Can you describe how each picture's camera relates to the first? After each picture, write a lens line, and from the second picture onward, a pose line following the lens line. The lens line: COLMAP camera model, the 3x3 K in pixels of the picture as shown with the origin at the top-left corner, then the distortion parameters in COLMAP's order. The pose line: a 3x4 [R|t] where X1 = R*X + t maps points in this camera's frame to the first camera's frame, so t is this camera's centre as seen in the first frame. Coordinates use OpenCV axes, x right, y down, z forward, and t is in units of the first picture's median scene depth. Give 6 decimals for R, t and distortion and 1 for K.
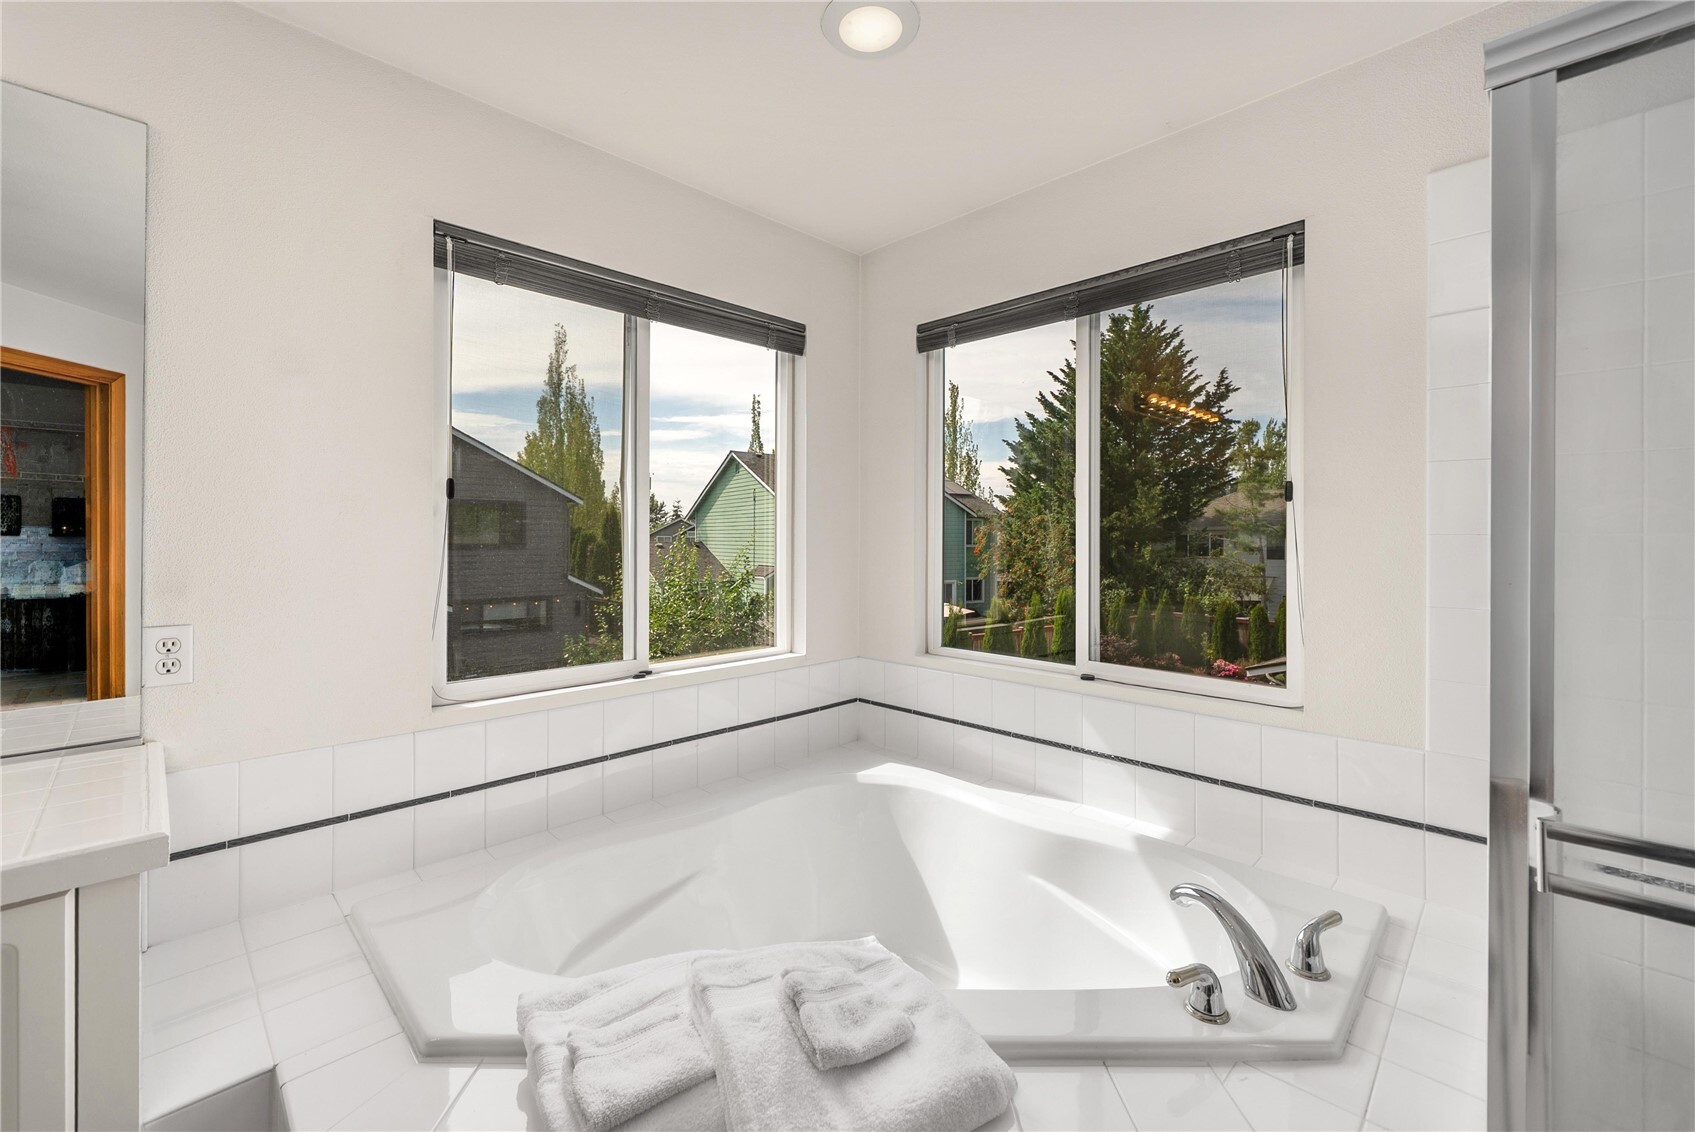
lens RADIAL K [[694.1, 0, 877.7], [0, 694.1, 535.2], [0, 0, 1]] dist [-0.003089, 0.000019]
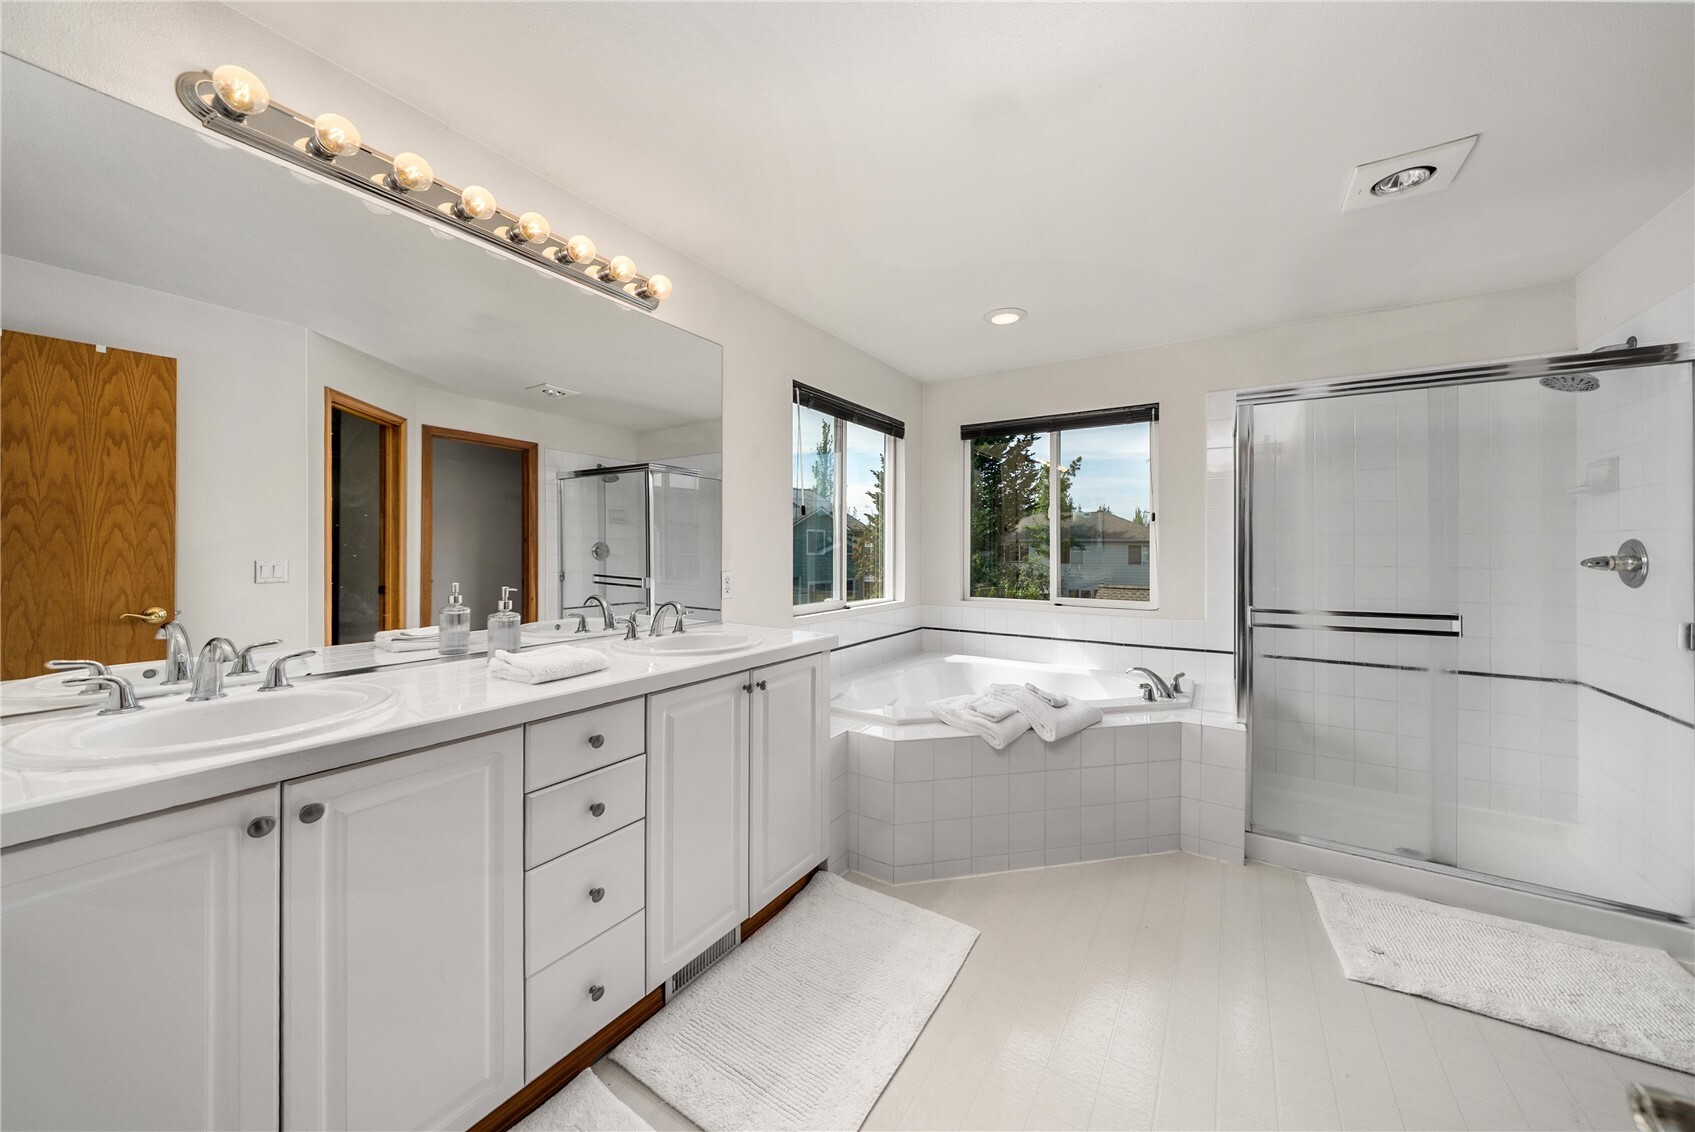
lens RADIAL K [[593.1, 0, 865.5], [0, 593.1, 543.3], [0, 0, 1]] dist [-0.007595, 0.000017]
pose [[0.976693, 0.003396, 0.214613, -0.587774], [-0.002172, 0.999980, -0.005938, 0.030348], [-0.214628, 0.005334, 0.976681, -0.558873]]
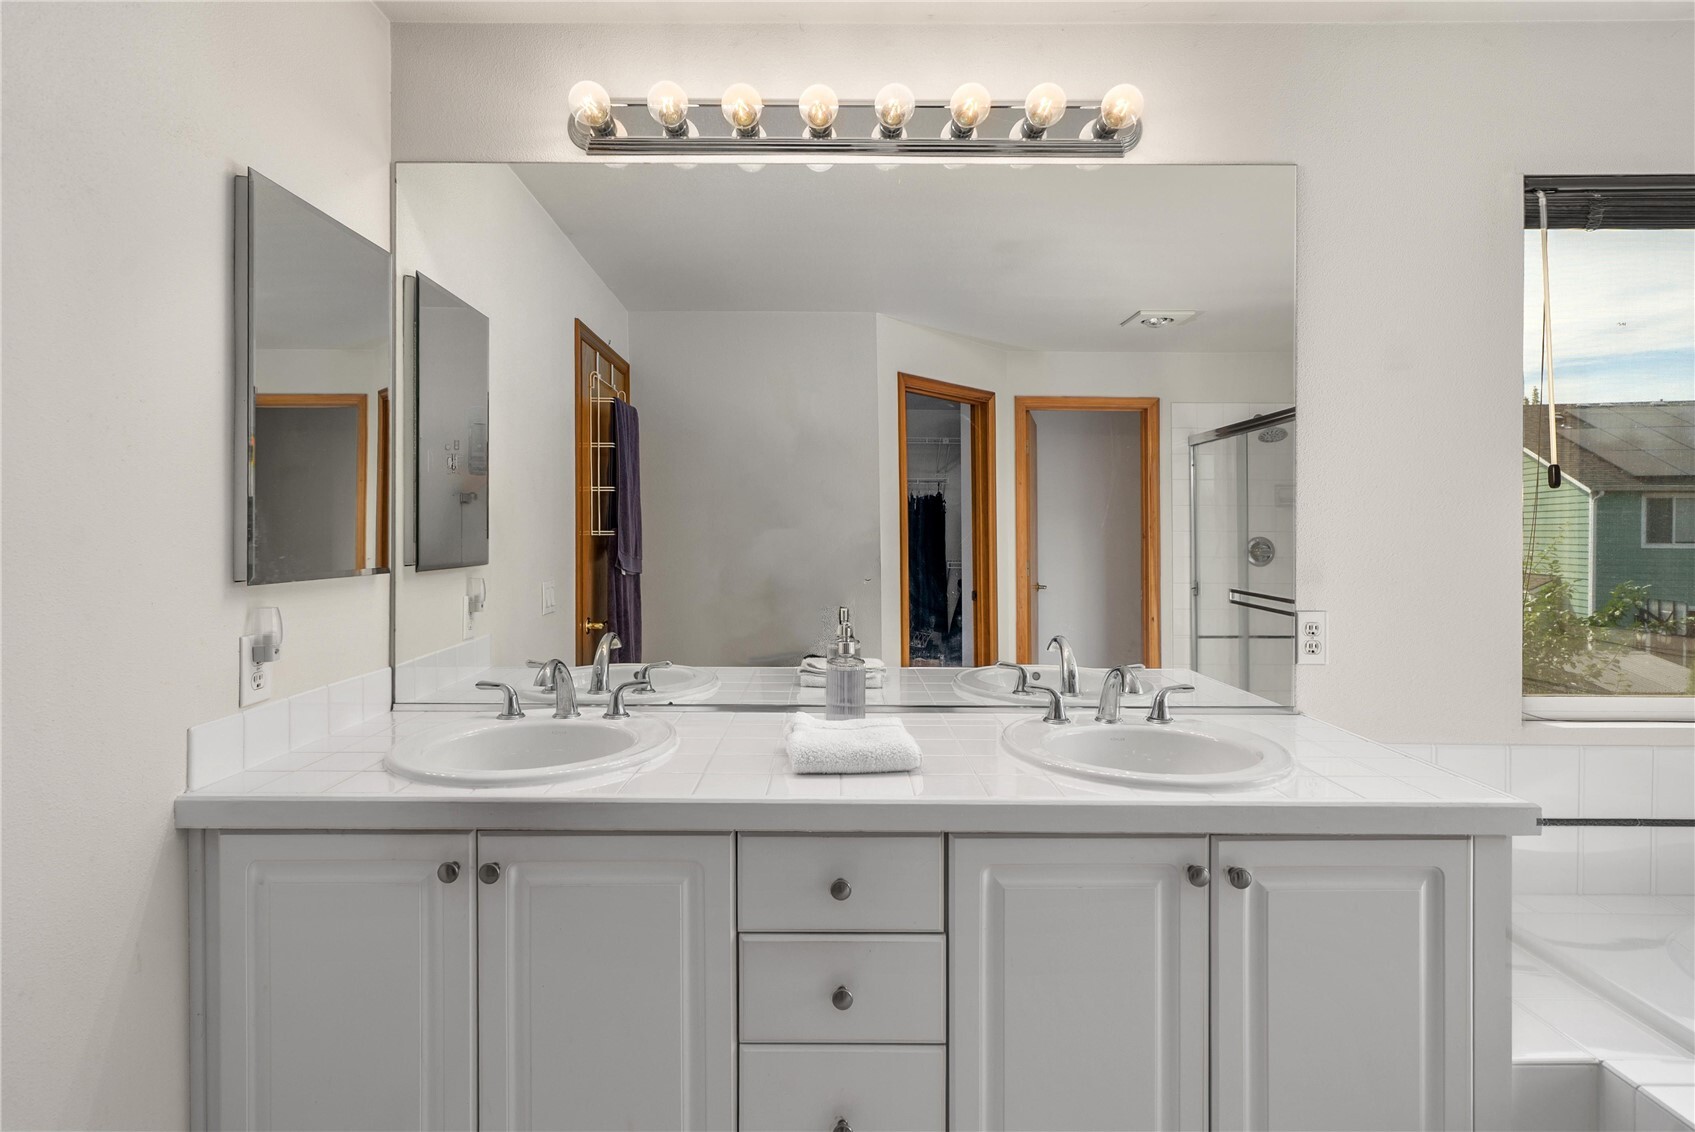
lens RADIAL K [[788.0, 0, 813.0], [0, 788.0, 558.0], [0, 0, 1]] dist [-0.002050, -0.000123]
pose [[0.684768, 0.013931, -0.728628, -0.382184], [0.003494, 0.999743, 0.022399, 0.007787], [0.728752, -0.017884, 0.684544, -0.270456]]
